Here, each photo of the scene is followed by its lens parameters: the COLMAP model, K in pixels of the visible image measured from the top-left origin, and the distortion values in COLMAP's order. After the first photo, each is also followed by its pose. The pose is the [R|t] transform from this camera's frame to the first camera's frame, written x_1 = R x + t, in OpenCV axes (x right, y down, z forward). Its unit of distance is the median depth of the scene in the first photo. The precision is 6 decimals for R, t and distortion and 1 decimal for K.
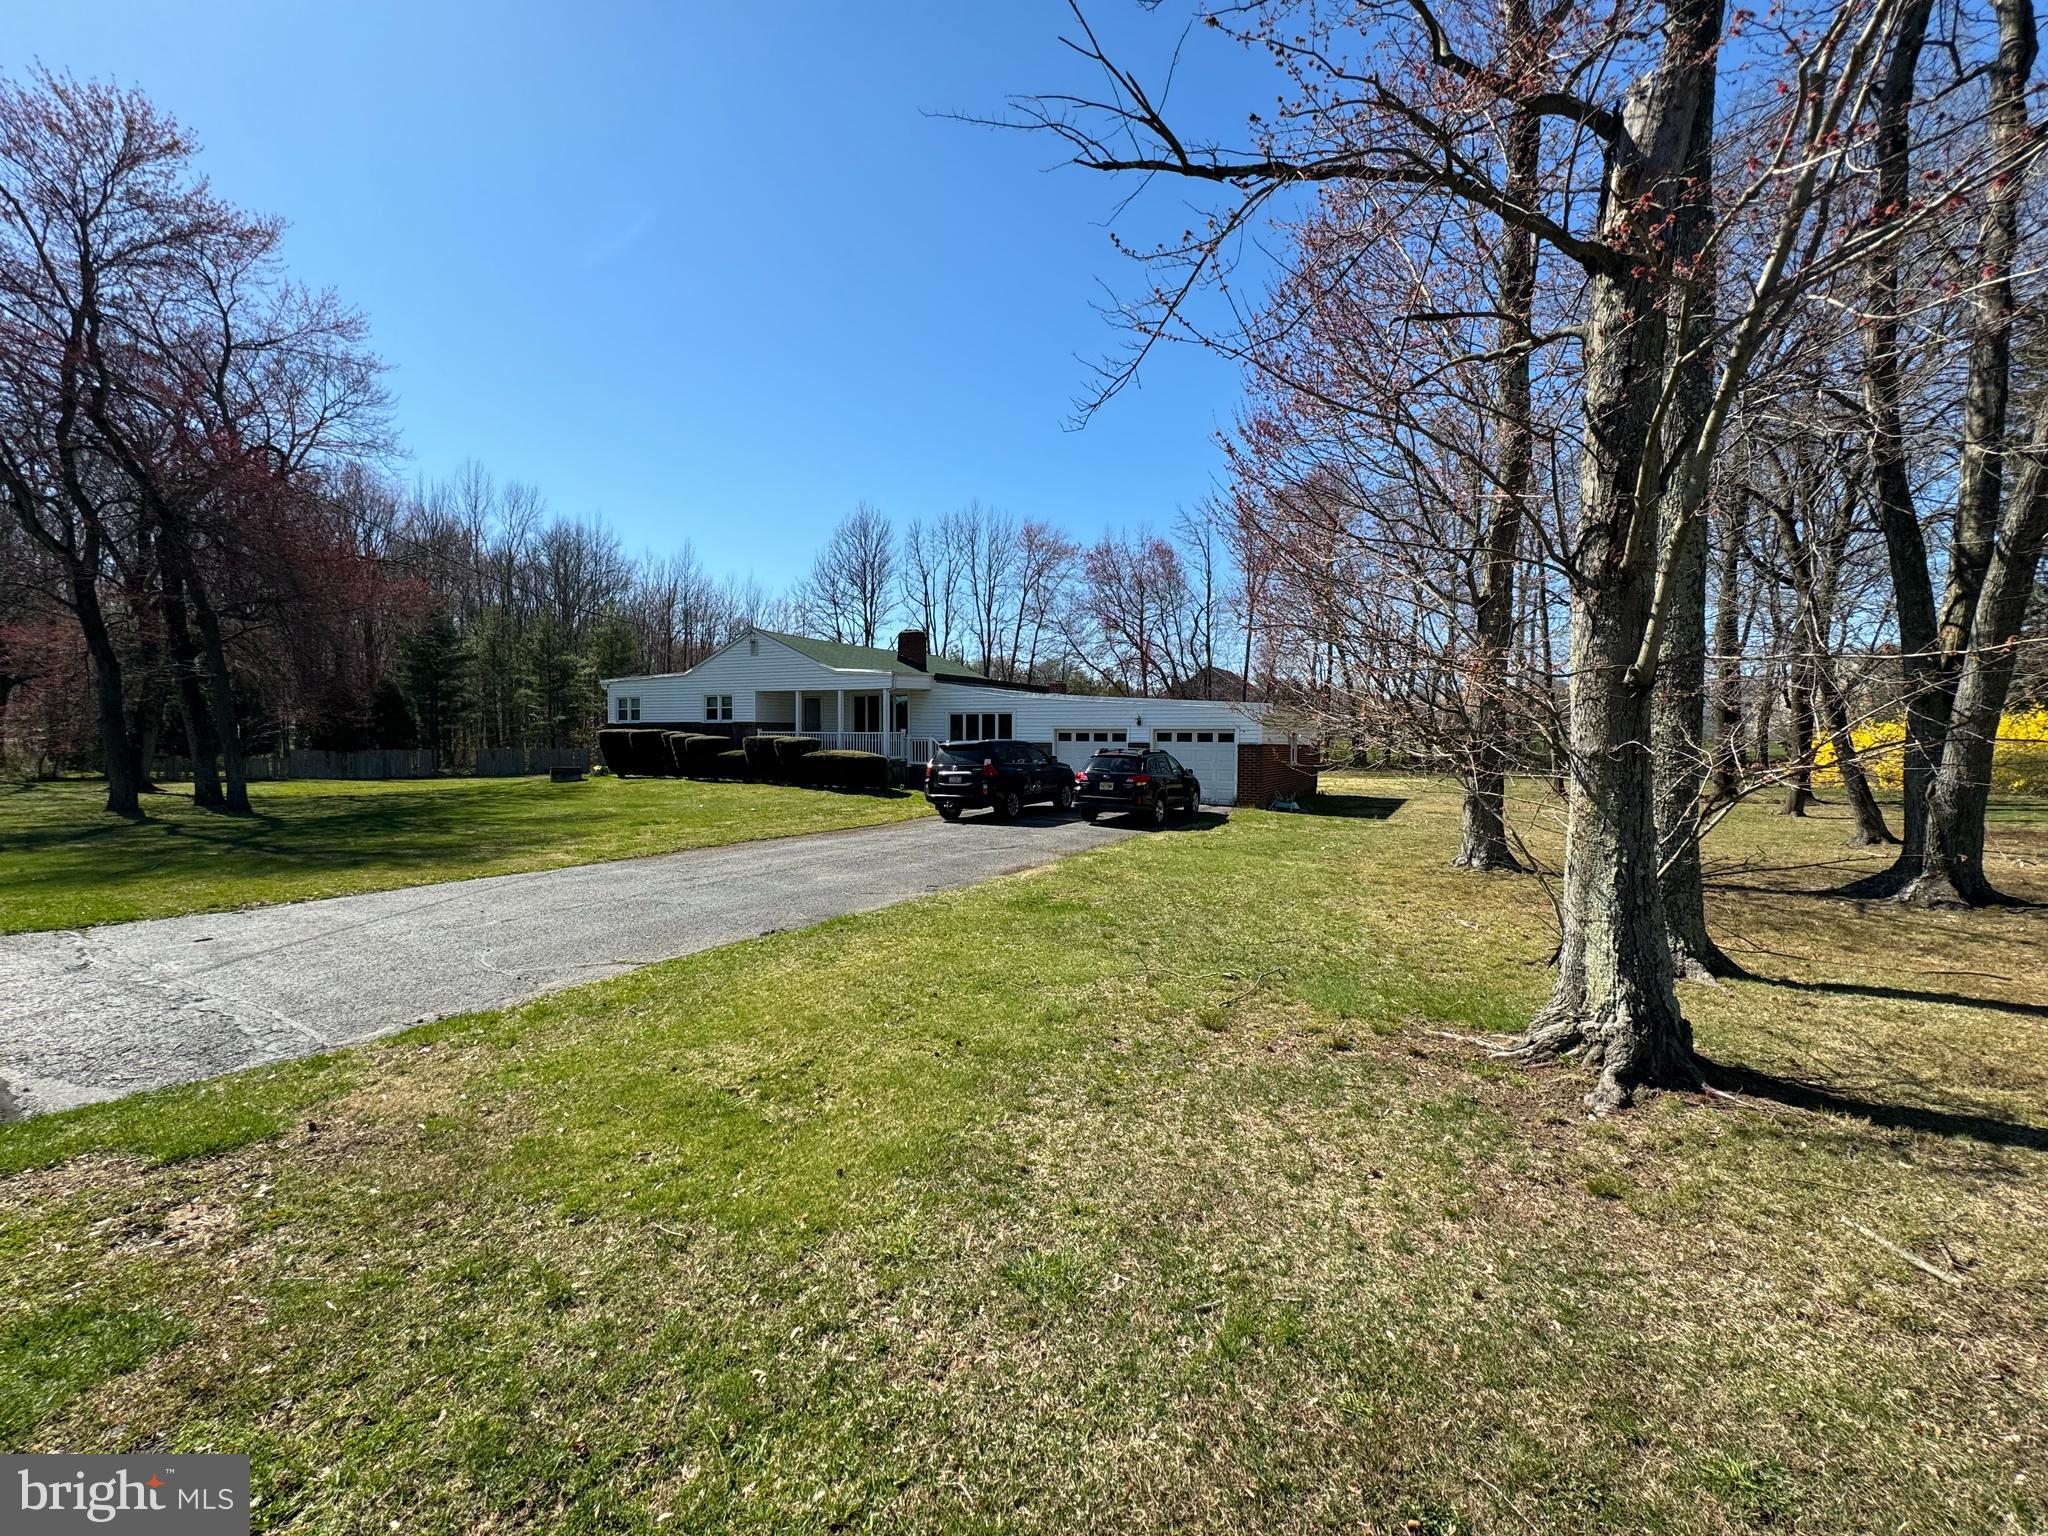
lens RADIAL K [[813.3, 0, 1024.0], [0, 813.3, 768.0], [0, 0, 1]] dist [0.000464, 0.000017]
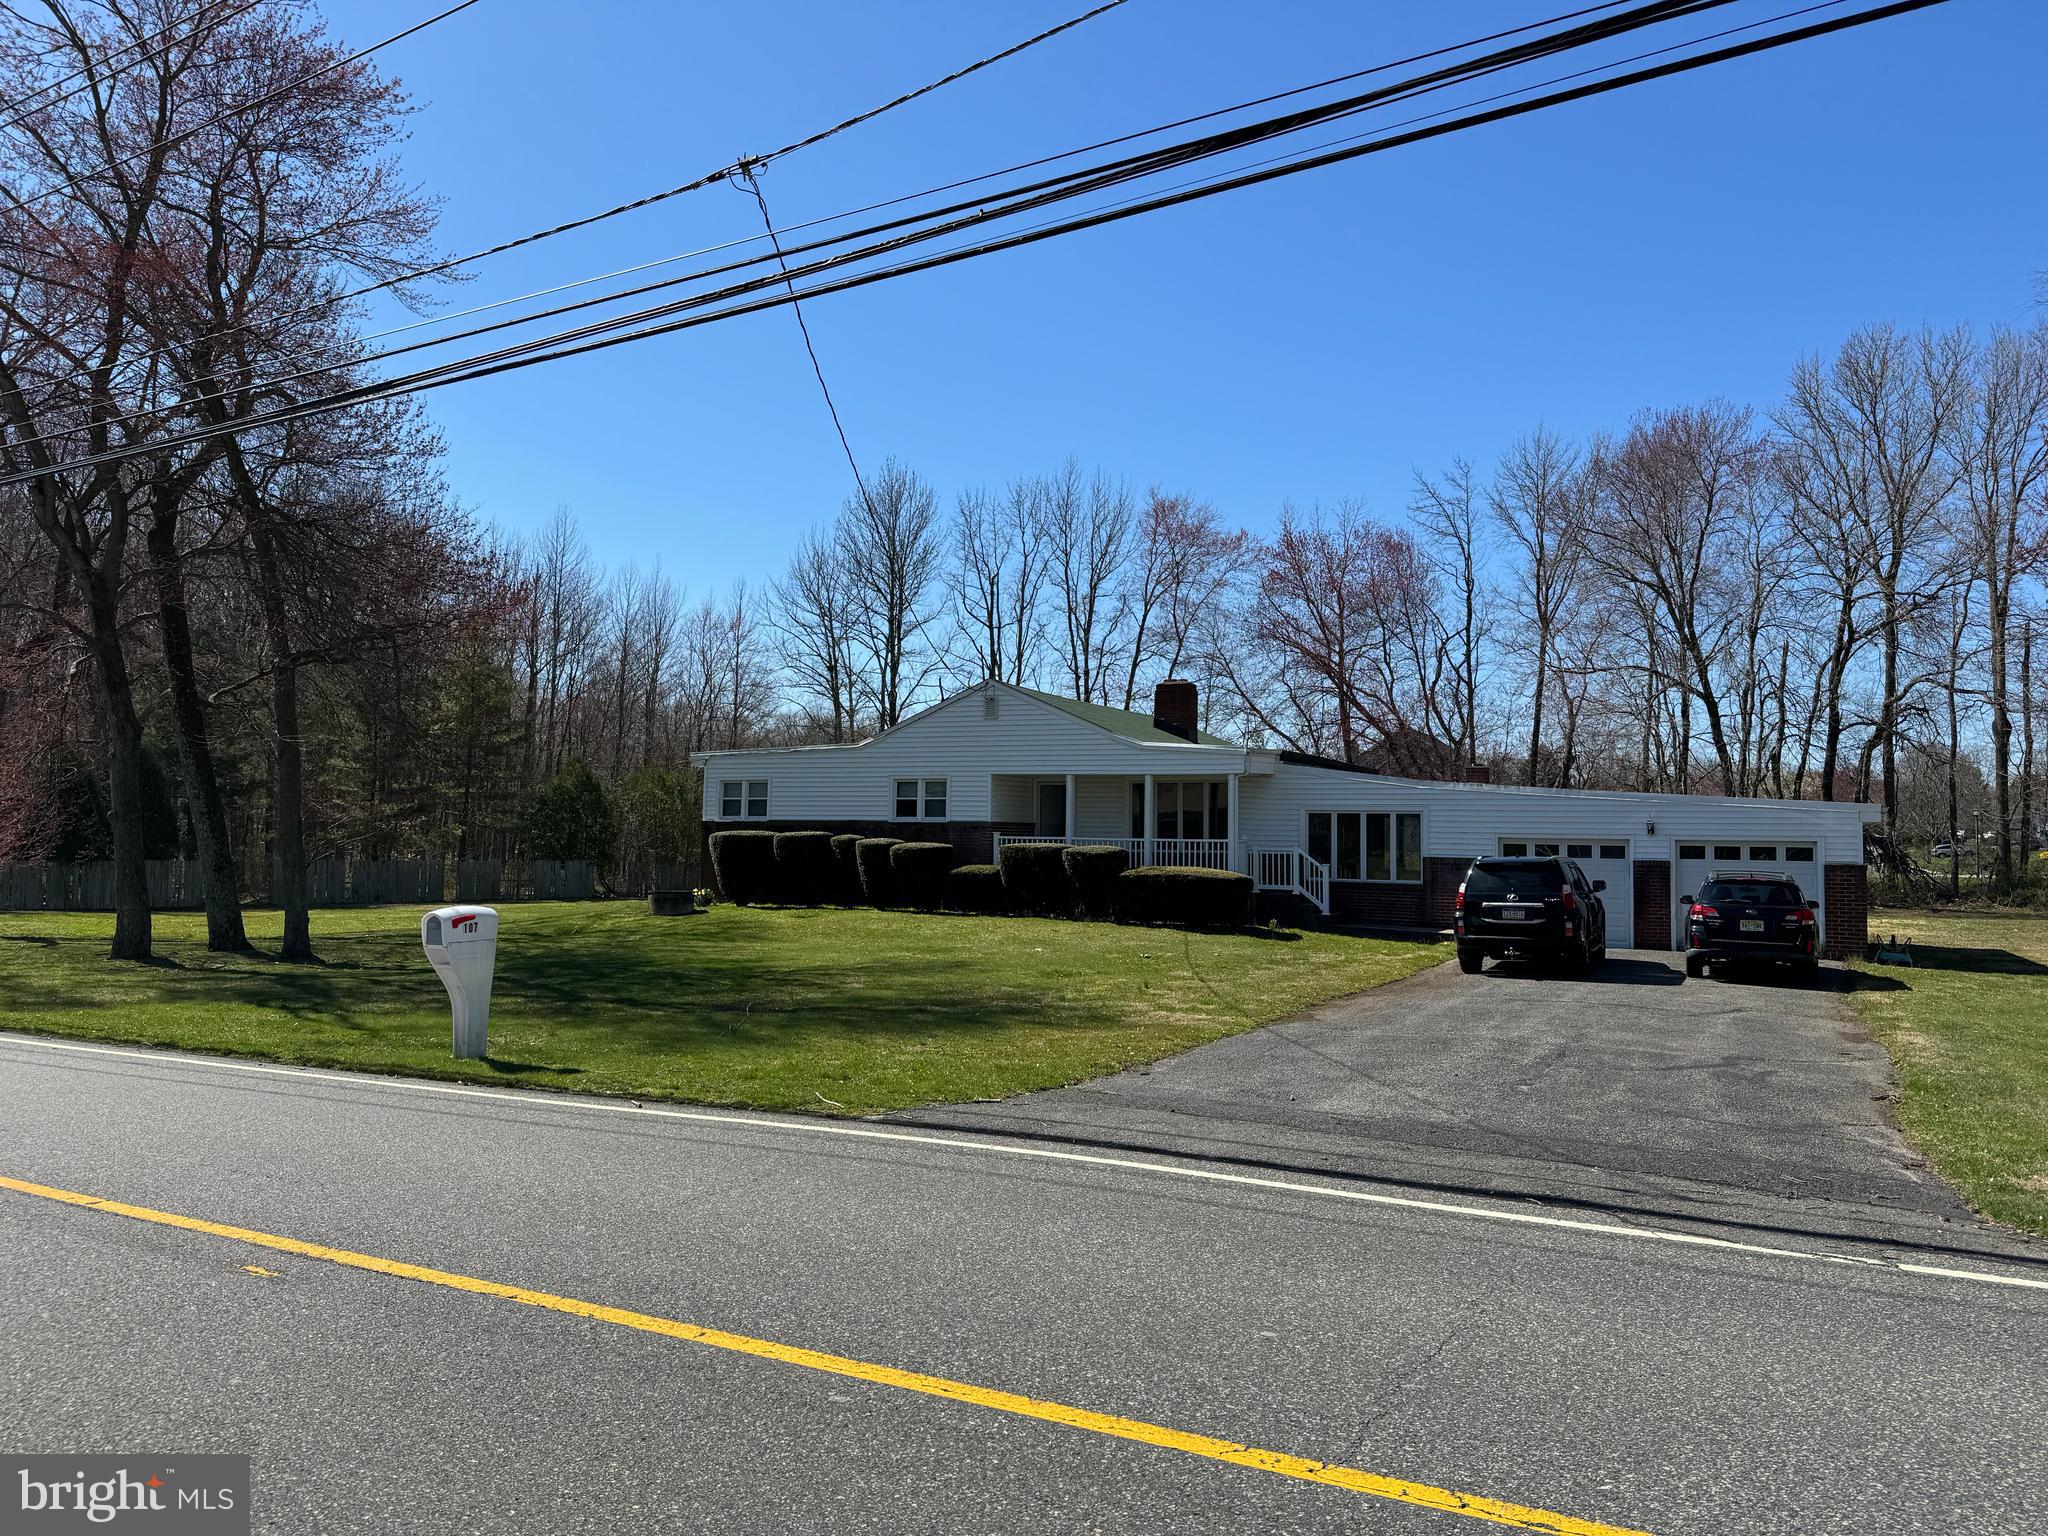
lens RADIAL K [[1412.9, 0, 1031.4], [0, 1412.9, 774.0], [0, 0, 1]] dist [0.171600, -0.321518]
pose [[0.999132, 0.009981, 0.040448, -0.329072], [-0.006561, 0.996460, -0.083816, 0.000383], [-0.041141, 0.083478, 0.995660, -0.127457]]
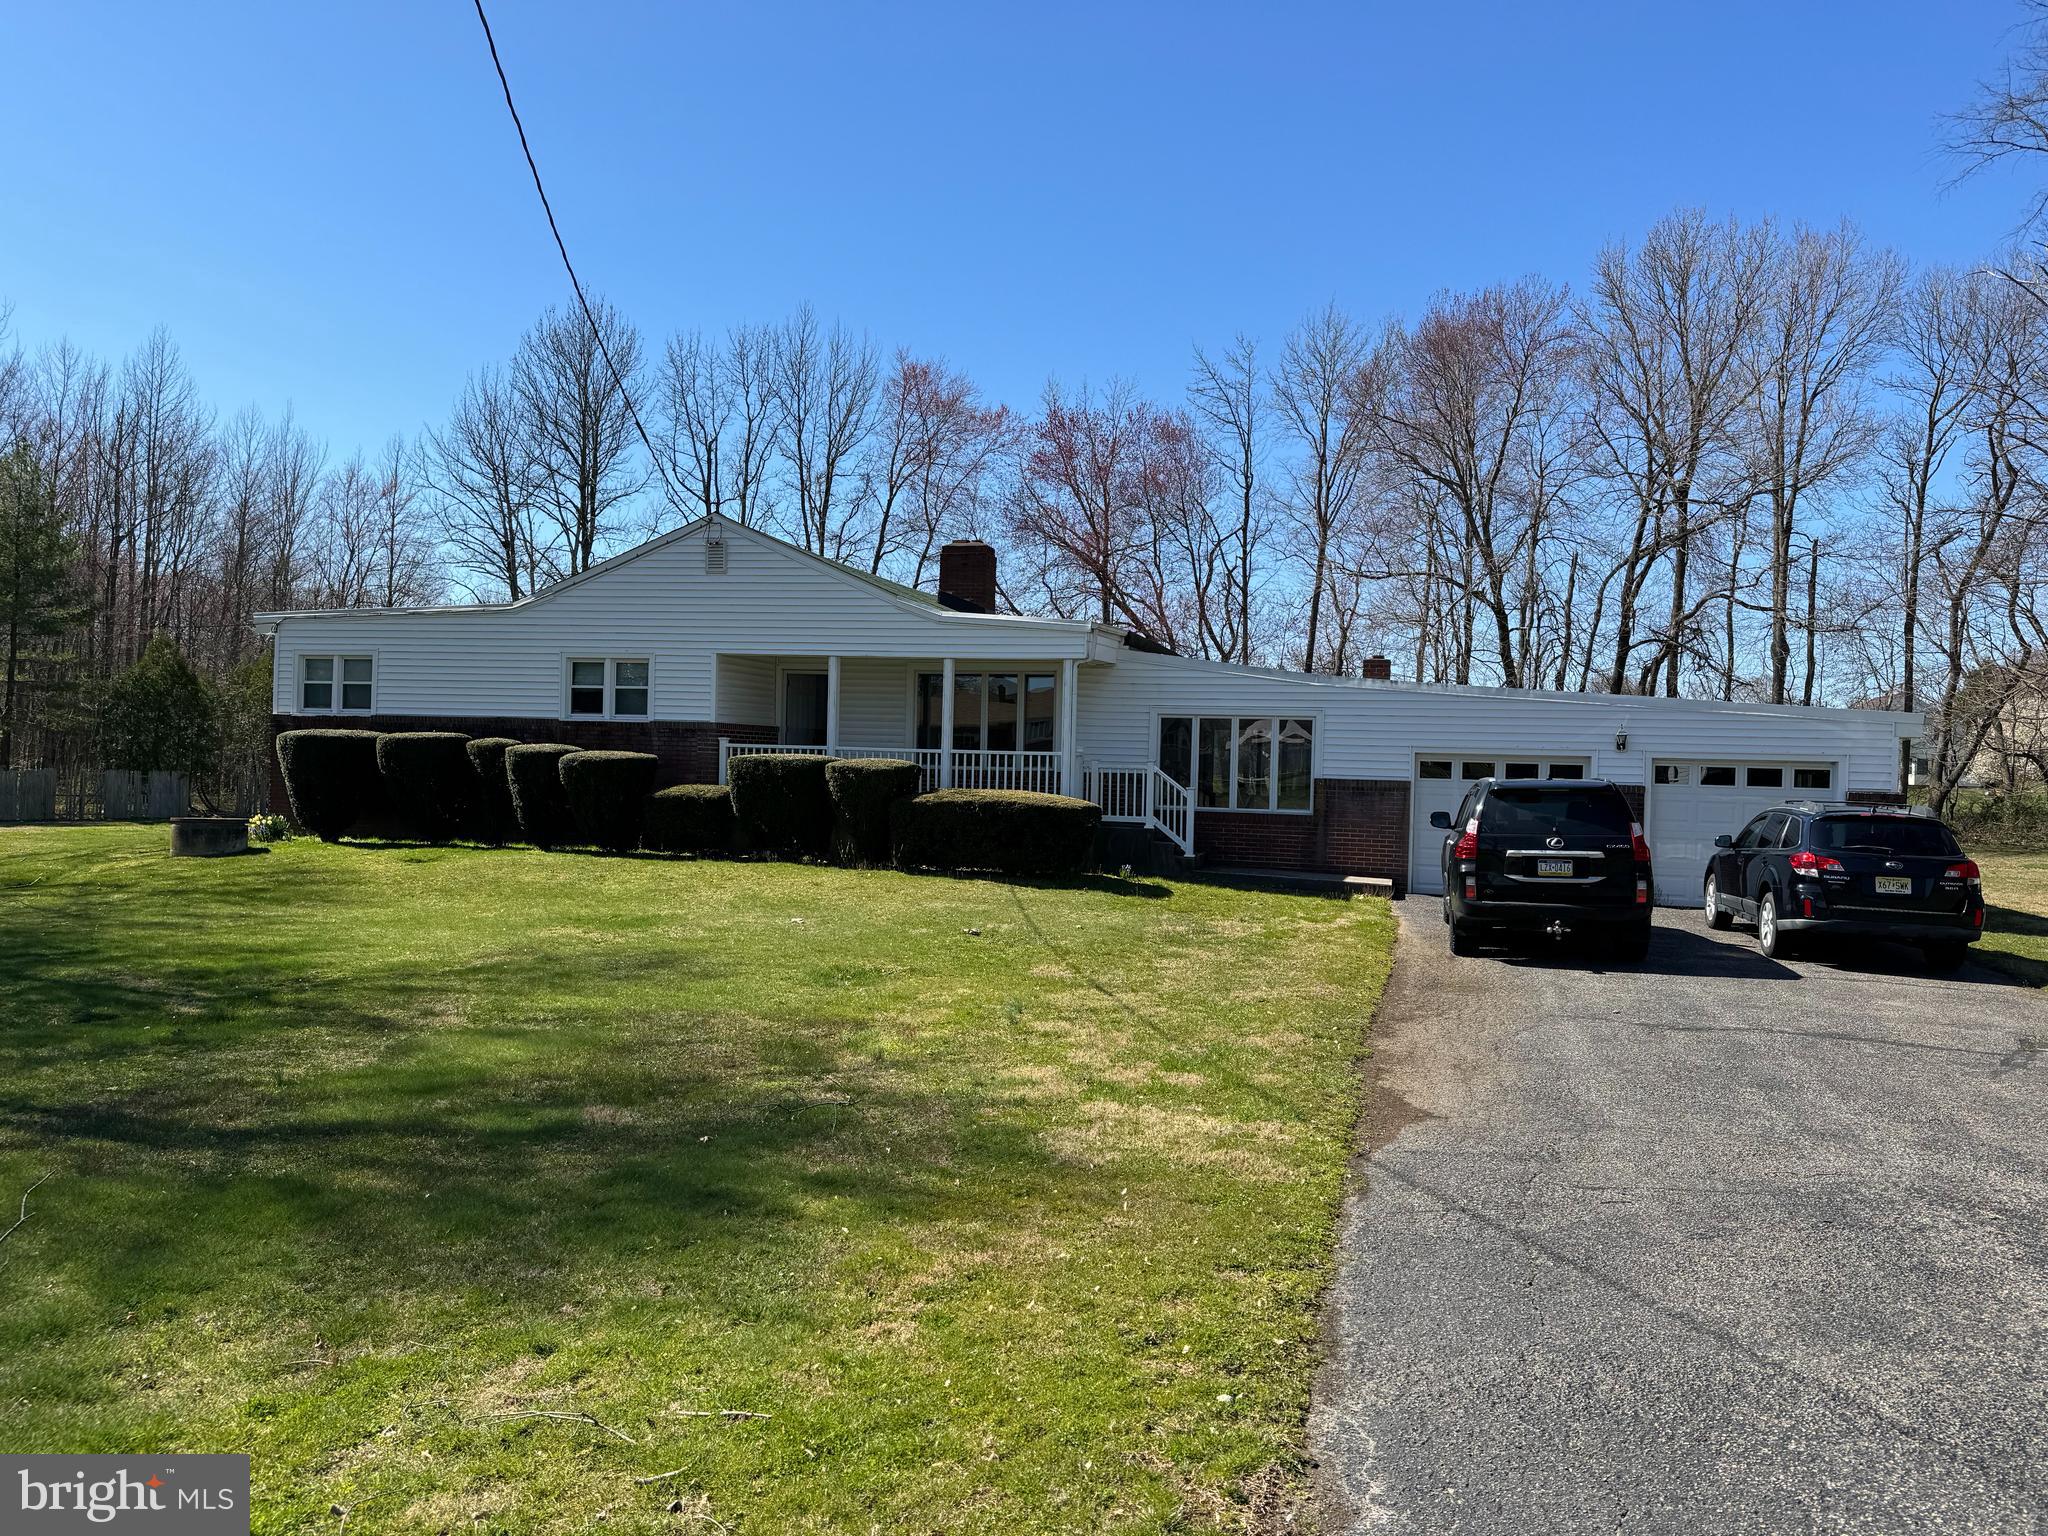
lens RADIAL K [[1412.9, 0, 1031.4], [0, 1412.9, 774.0], [0, 0, 1]] dist [0.171600, -0.321518]
pose [[0.971379, 0.018372, 0.236825, -0.331514], [-0.011880, 0.999514, -0.028807, -0.006764], [-0.237239, 0.025169, 0.971125, 0.183787]]
